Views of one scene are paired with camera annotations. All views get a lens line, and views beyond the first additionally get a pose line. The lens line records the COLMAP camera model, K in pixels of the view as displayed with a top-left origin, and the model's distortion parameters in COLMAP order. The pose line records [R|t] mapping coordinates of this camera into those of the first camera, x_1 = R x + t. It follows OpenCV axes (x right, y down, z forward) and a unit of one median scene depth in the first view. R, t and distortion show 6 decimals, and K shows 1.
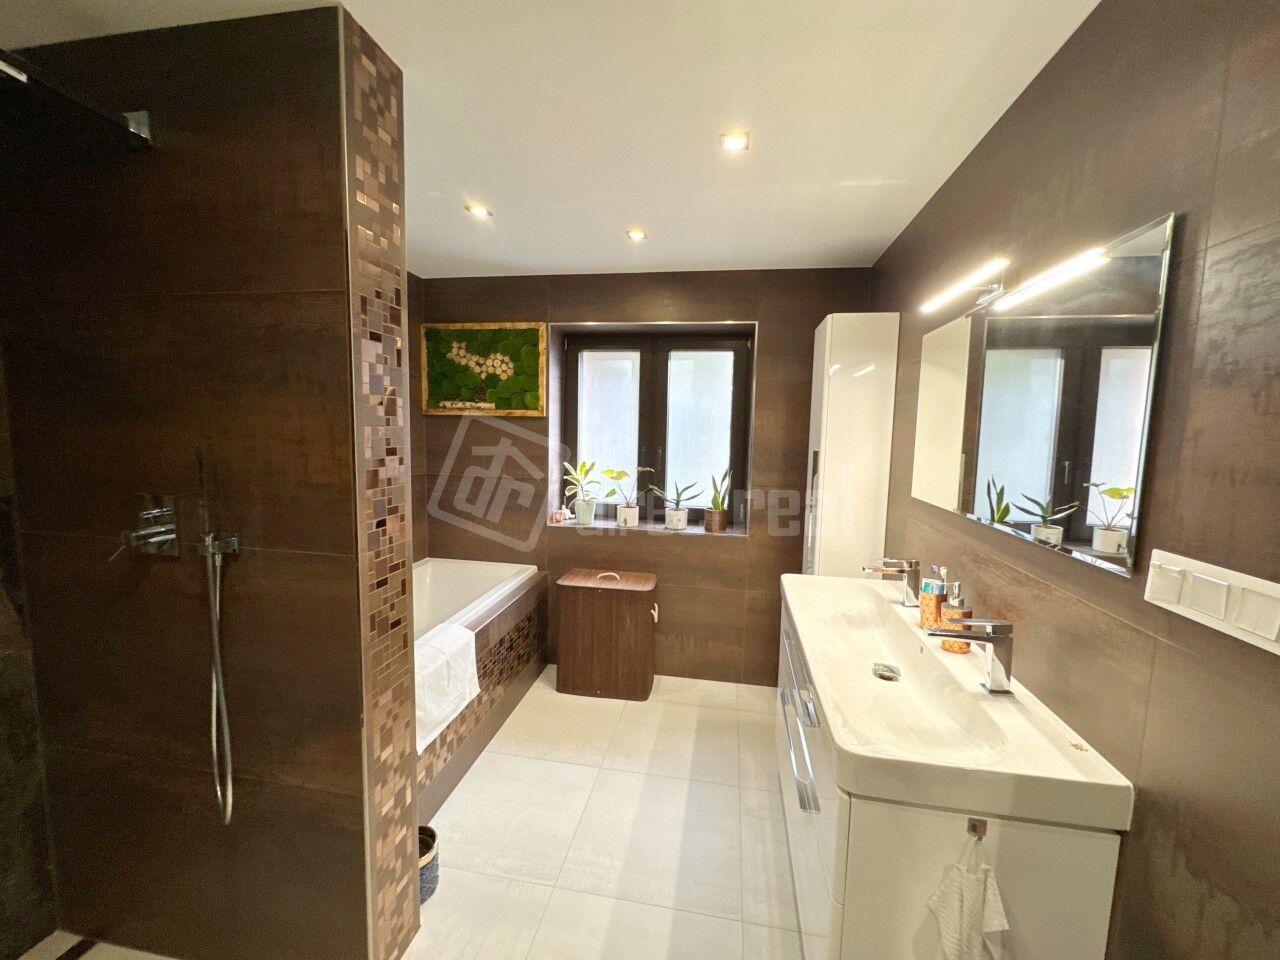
lens RADIAL K [[516.6, 0, 645.1], [0, 516.6, 479.9], [0, 0, 1]] dist [-0.002305, -0.000031]
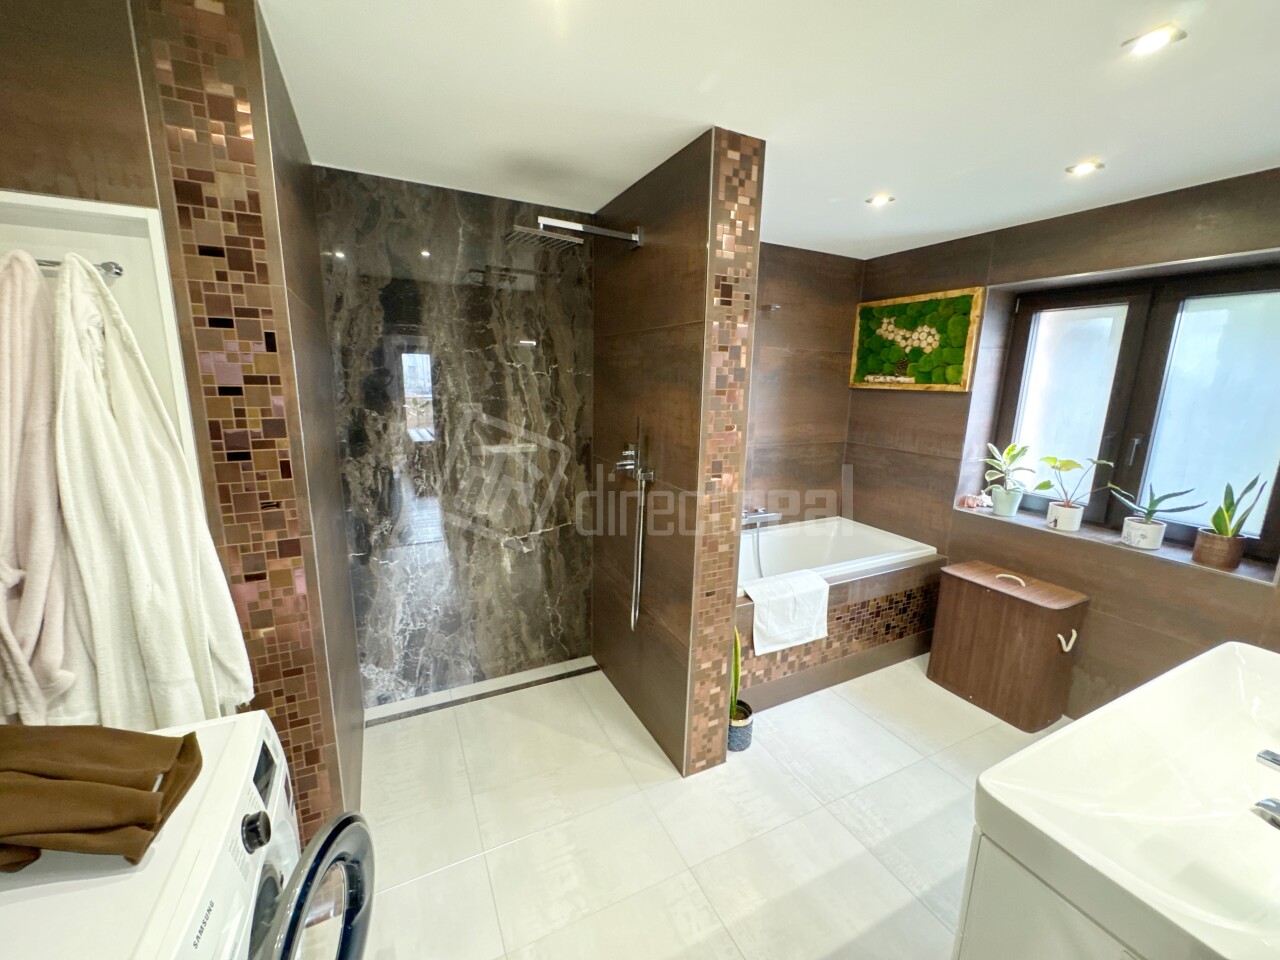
lens RADIAL K [[516.6, 0, 632.8], [0, 516.6, 480.7], [0, 0, 1]] dist [-0.002305, -0.000031]
pose [[0.582649, 0.151735, -0.798434, 0.223100], [-0.087949, 0.988419, 0.123660, -0.027976], [0.807951, -0.001829, 0.589247, -0.023568]]
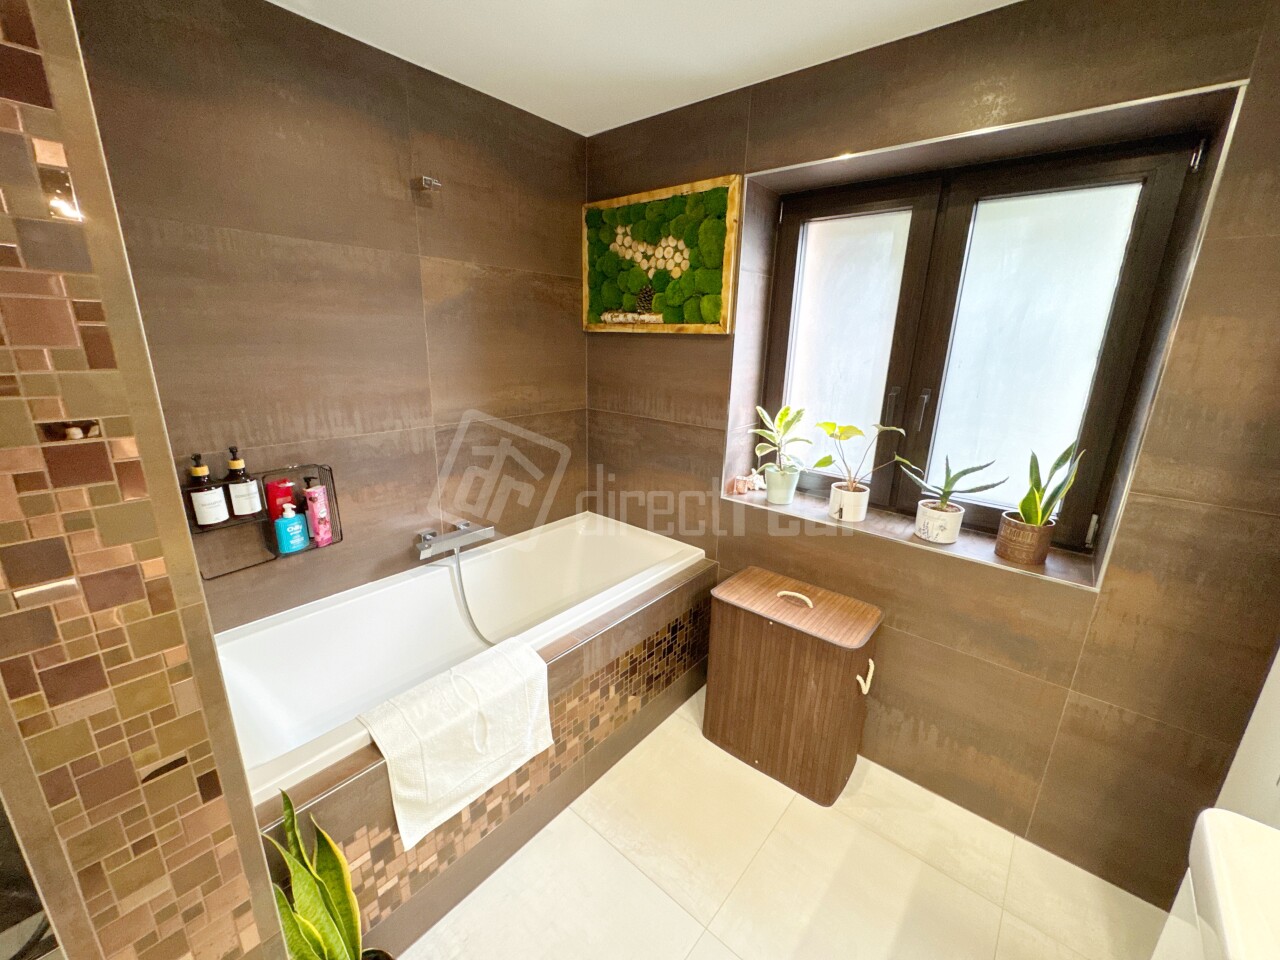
lens RADIAL K [[516.6, 0, 638.4], [0, 516.6, 479.8], [0, 0, 1]] dist [-0.002305, -0.000031]
pose [[0.855160, 0.137721, -0.499734, 0.058802], [-0.056827, 0.983157, 0.173702, -0.050839], [0.515239, -0.120144, 0.848584, 0.384289]]
